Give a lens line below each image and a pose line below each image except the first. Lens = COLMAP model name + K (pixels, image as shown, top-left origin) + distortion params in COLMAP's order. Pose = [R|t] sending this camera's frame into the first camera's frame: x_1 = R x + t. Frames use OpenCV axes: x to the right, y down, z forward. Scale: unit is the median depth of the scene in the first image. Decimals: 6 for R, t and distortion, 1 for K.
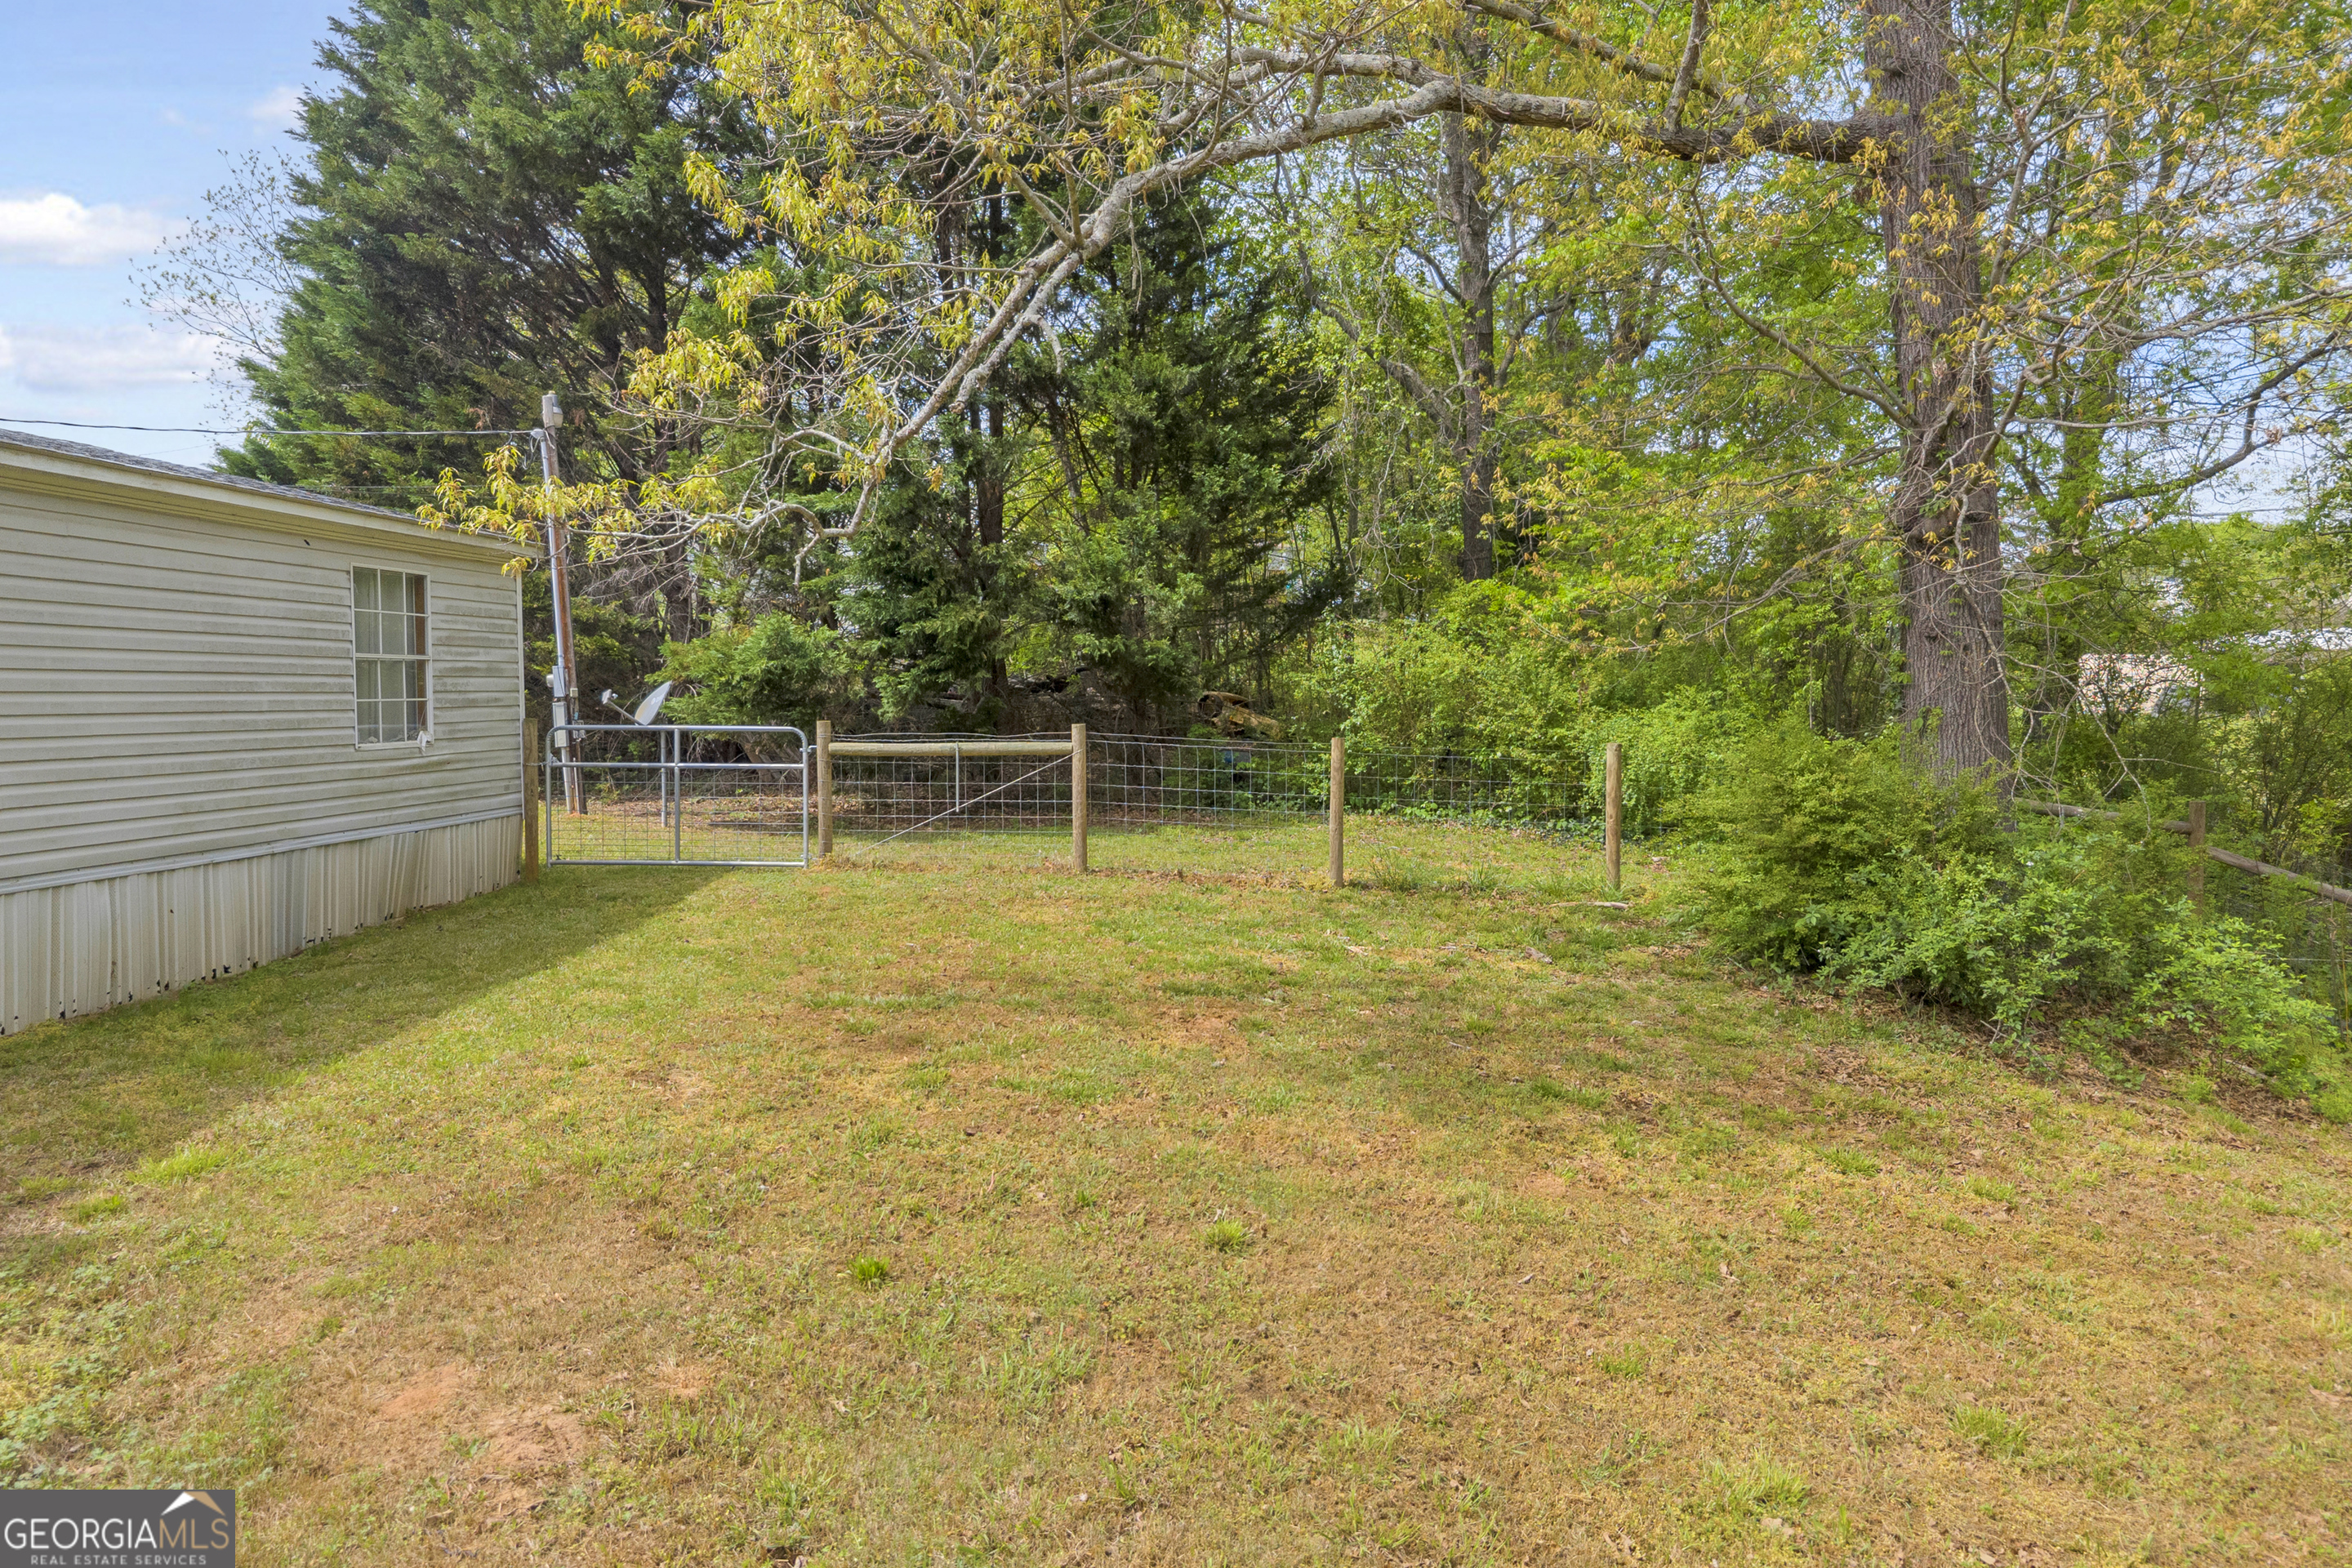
lens RADIAL K [[1601.4, 0, 1176.0], [0, 1601.4, 784.0], [0, 0, 1]] dist [0.001122, 0.000375]
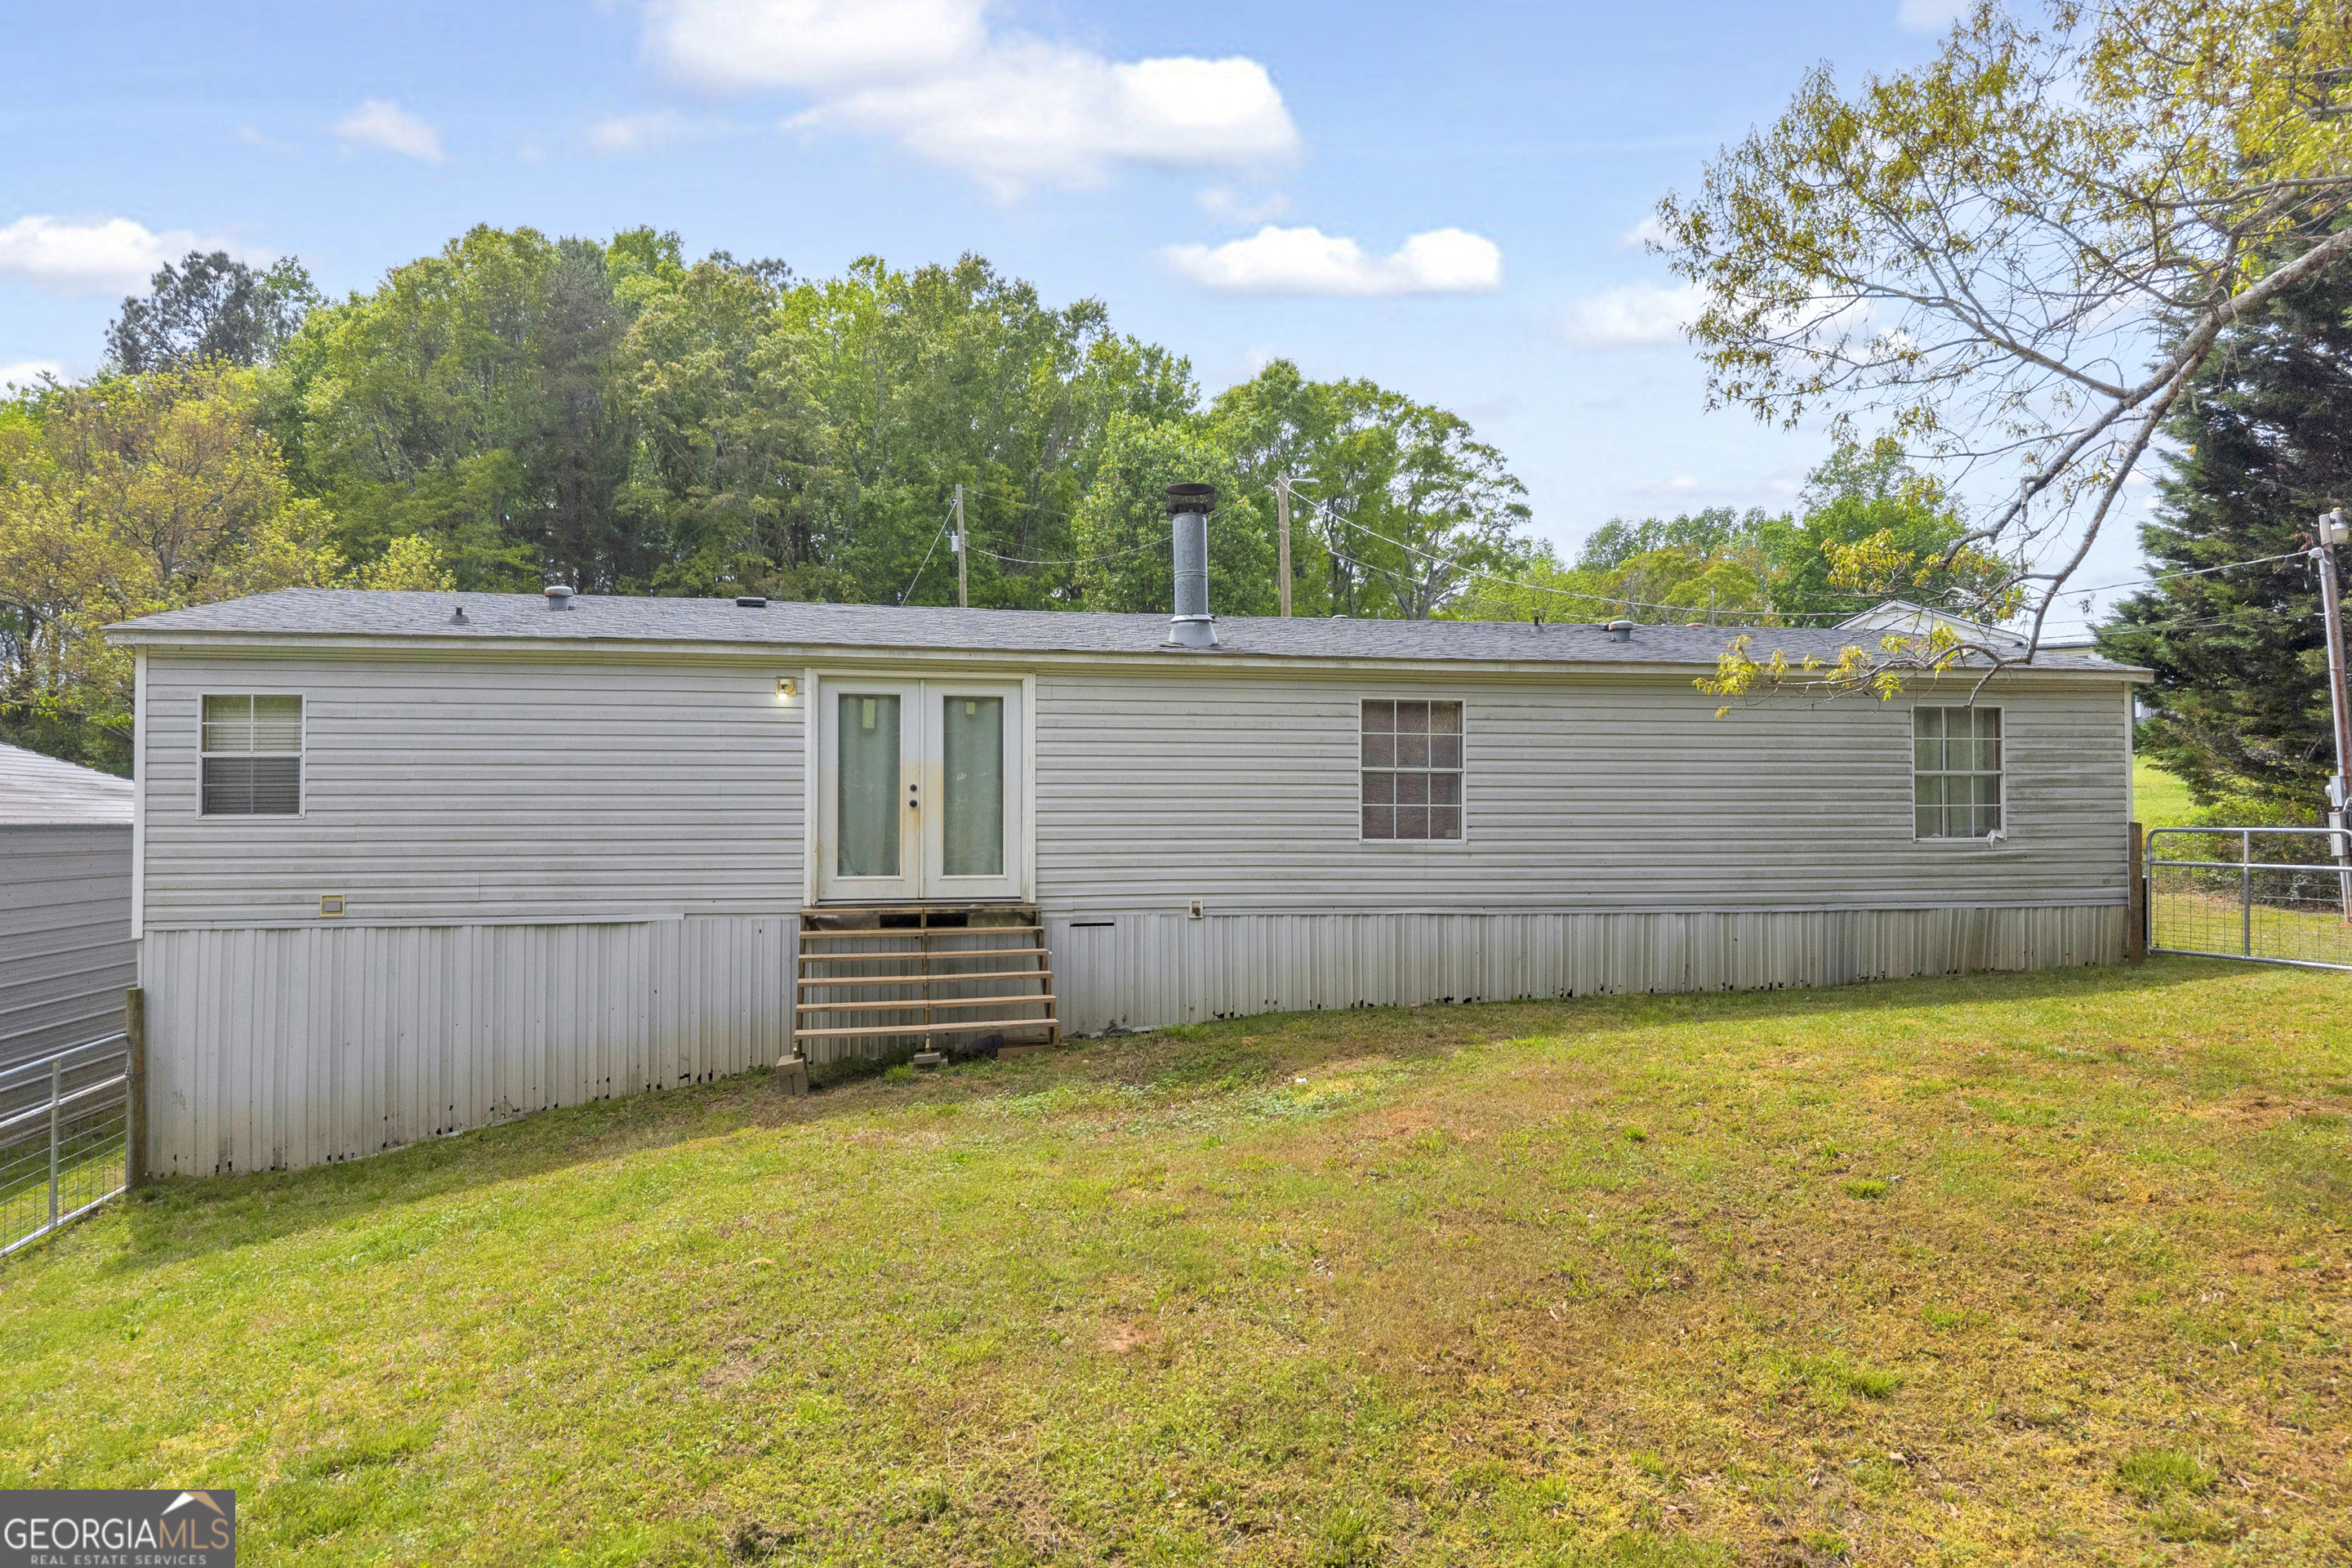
lens RADIAL K [[1601.4, 0, 1176.0], [0, 1601.4, 784.0], [0, 0, 1]] dist [0.001122, 0.000375]
pose [[0.267930, -0.027418, -0.963048, 0.577929], [-0.051062, 0.997786, -0.042613, 0.017497], [0.962084, 0.060593, 0.265936, 0.037772]]
